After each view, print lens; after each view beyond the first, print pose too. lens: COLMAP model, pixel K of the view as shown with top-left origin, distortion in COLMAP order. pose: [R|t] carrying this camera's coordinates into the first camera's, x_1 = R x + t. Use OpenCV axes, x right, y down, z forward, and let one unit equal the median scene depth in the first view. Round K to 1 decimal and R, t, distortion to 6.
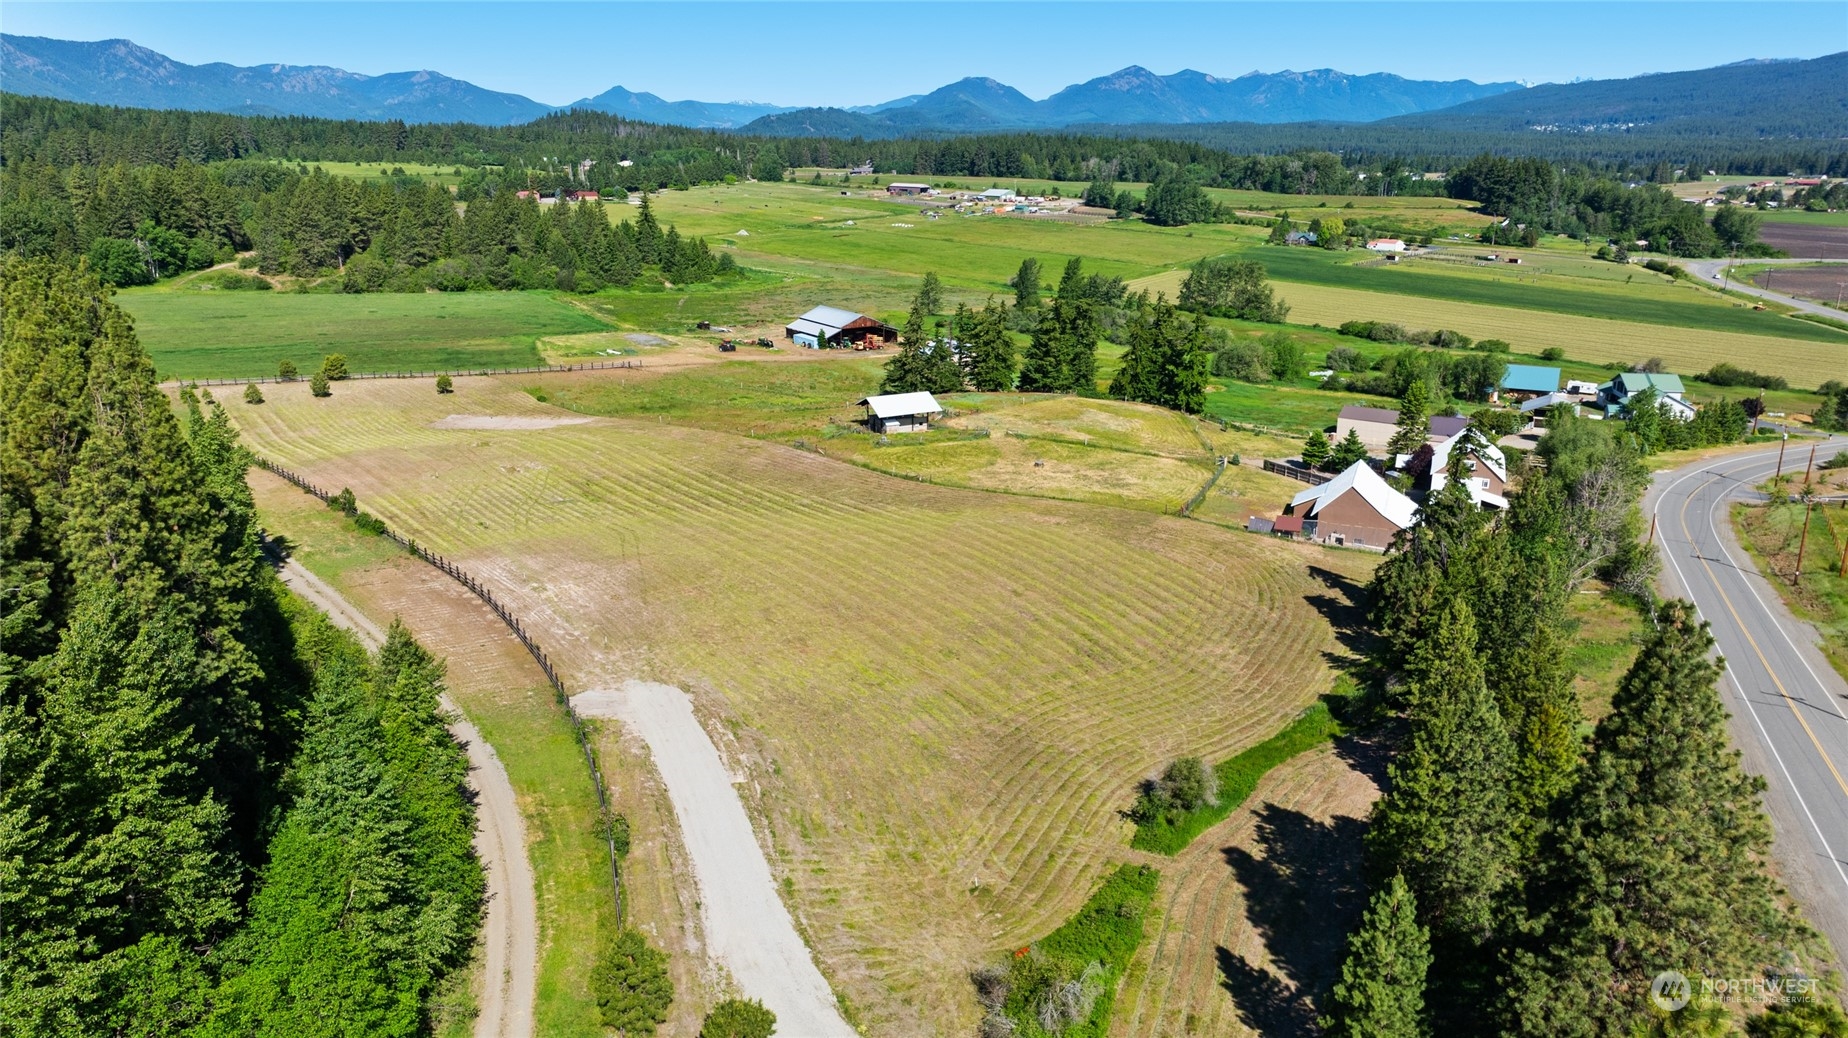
lens RADIAL K [[1304.8, 0, 926.2], [0, 1304.8, 518.3], [0, 0, 1]] dist [-0.017714, -0.001773]
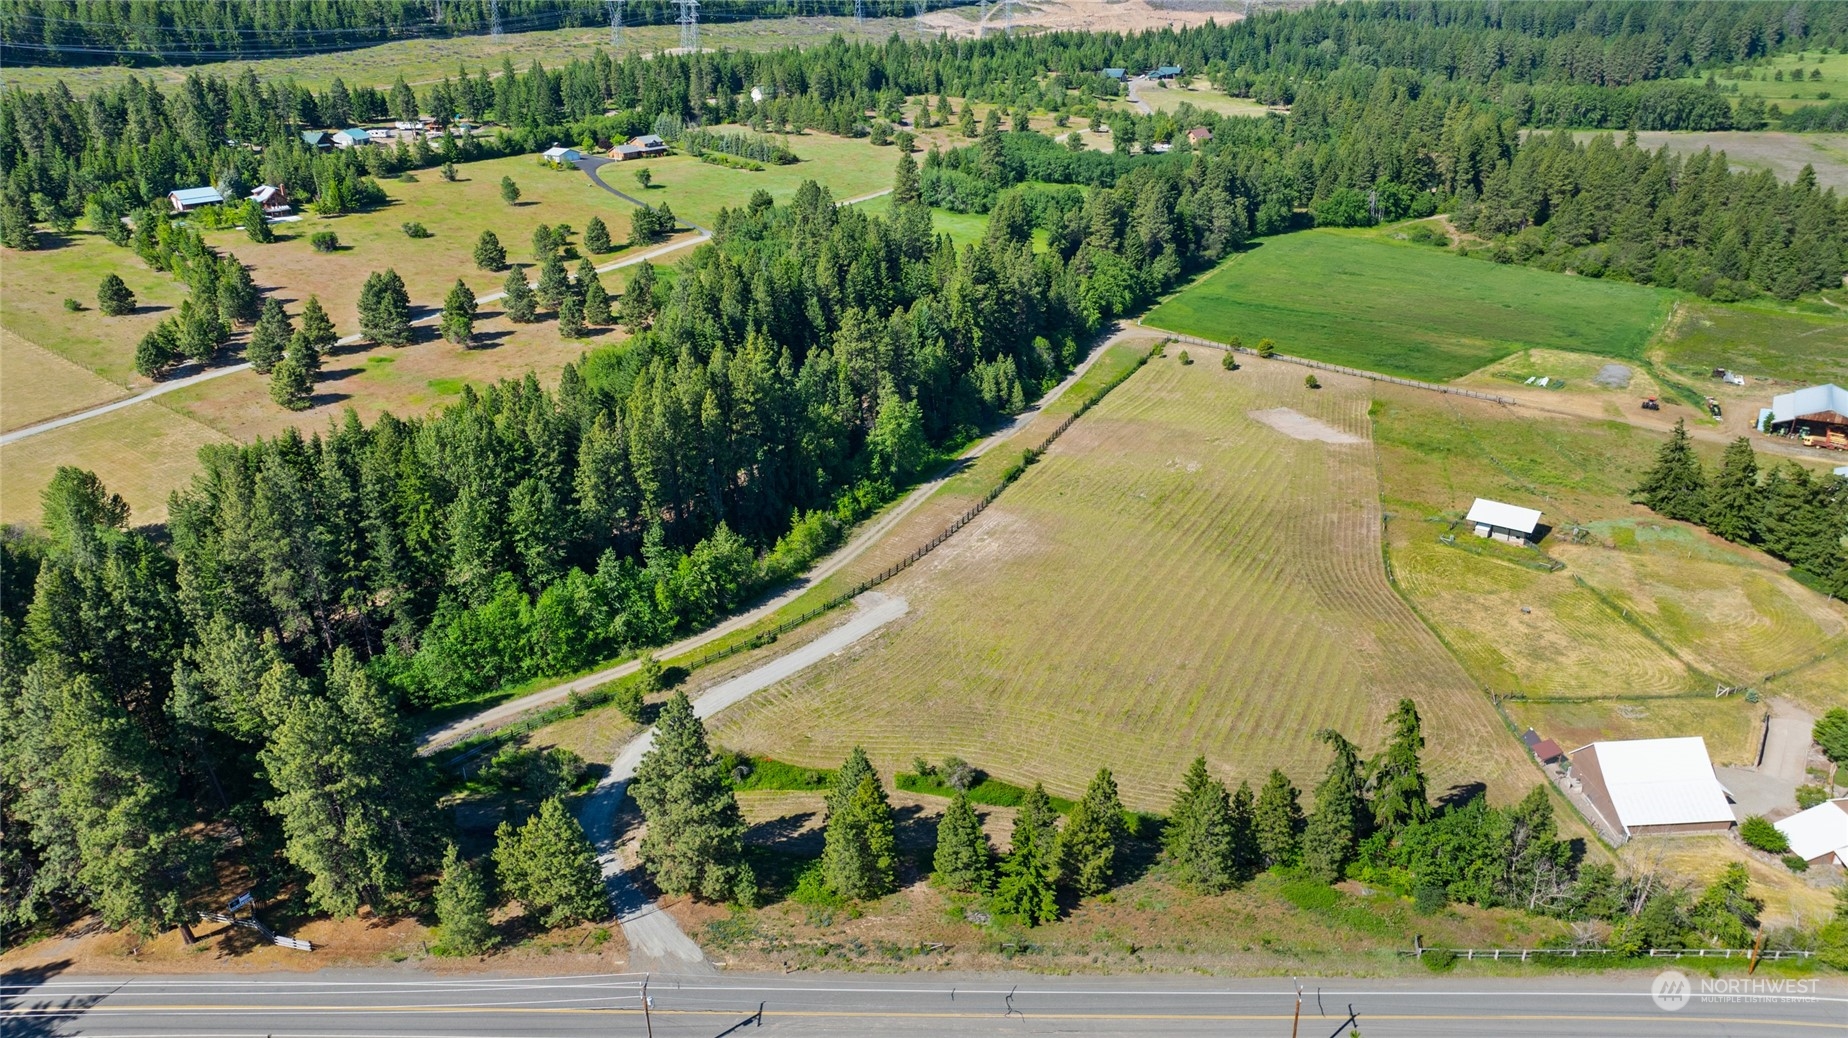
lens RADIAL K [[1304.8, 0, 926.2], [0, 1304.8, 518.3], [0, 0, 1]] dist [-0.017714, -0.001773]
pose [[0.430539, 0.344300, -0.834322, 0.371823], [-0.243640, 0.934401, 0.259873, -0.135694], [0.869066, 0.091388, 0.486182, 0.023357]]
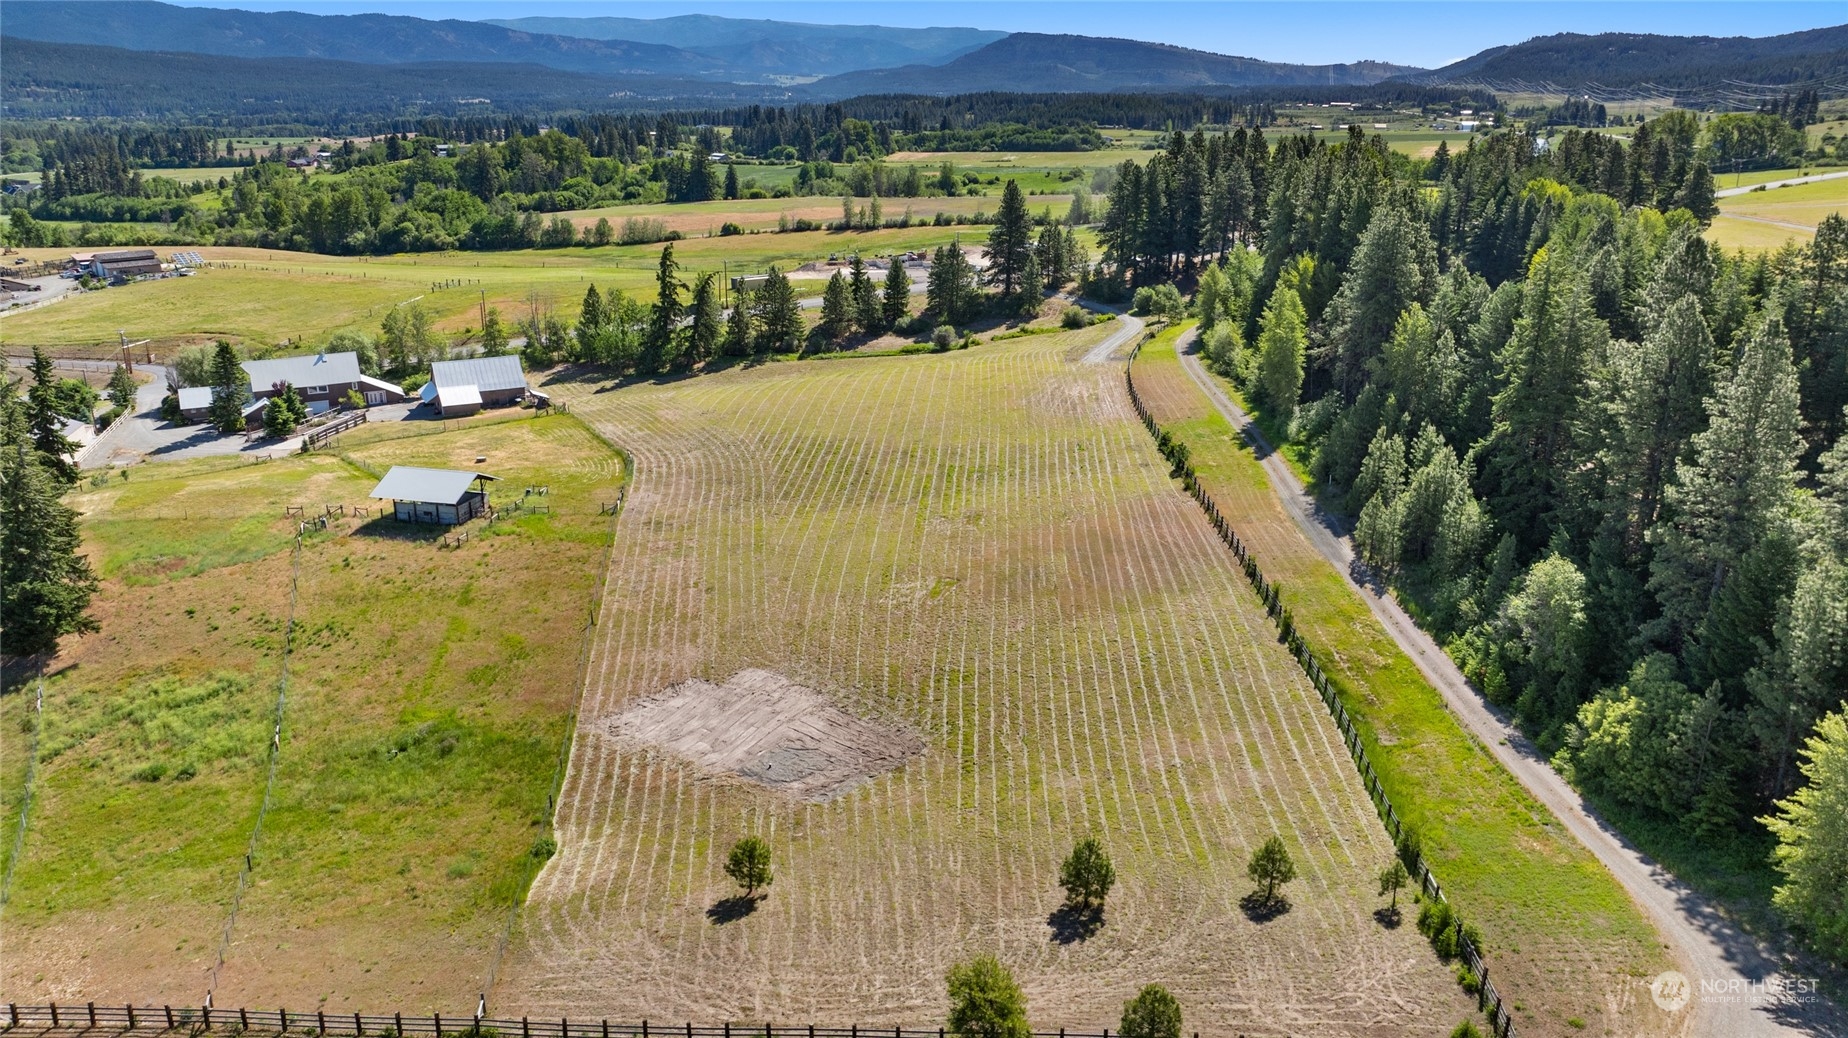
lens RADIAL K [[1305.7, 0, 926.4], [0, 1305.7, 519.5], [0, 0, 1]] dist [-0.018292, 0.004795]
pose [[-0.763749, -0.208797, 0.610812, -0.365403], [0.180803, 0.839173, 0.512931, -0.212797], [-0.619676, 0.502187, -0.603167, 0.695199]]
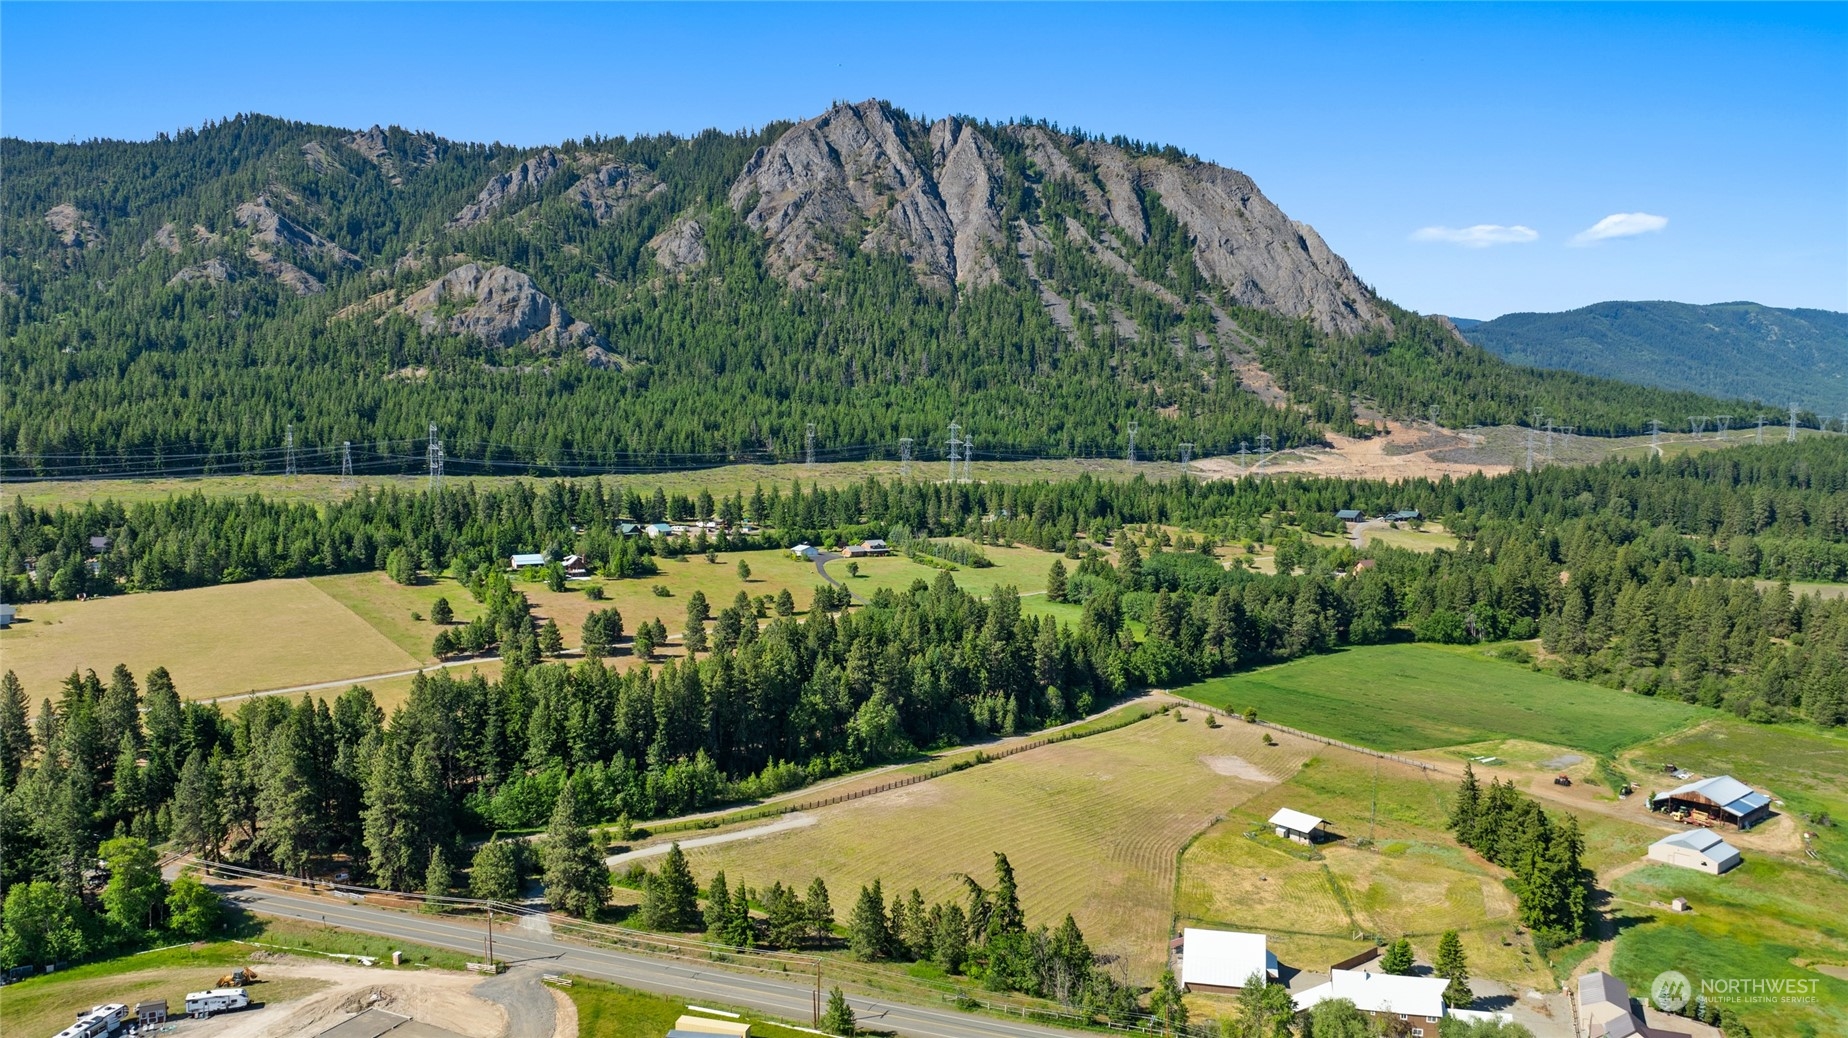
lens RADIAL K [[1343.9, 0, 924.9], [0, 1343.9, 527.4], [0, 0, 1]] dist [-0.009898, -0.005098]
pose [[0.155704, 0.077757, -0.984739, 0.718627], [-0.286889, 0.957486, 0.030243, -0.173049], [0.945225, 0.277801, 0.171392, 0.151691]]
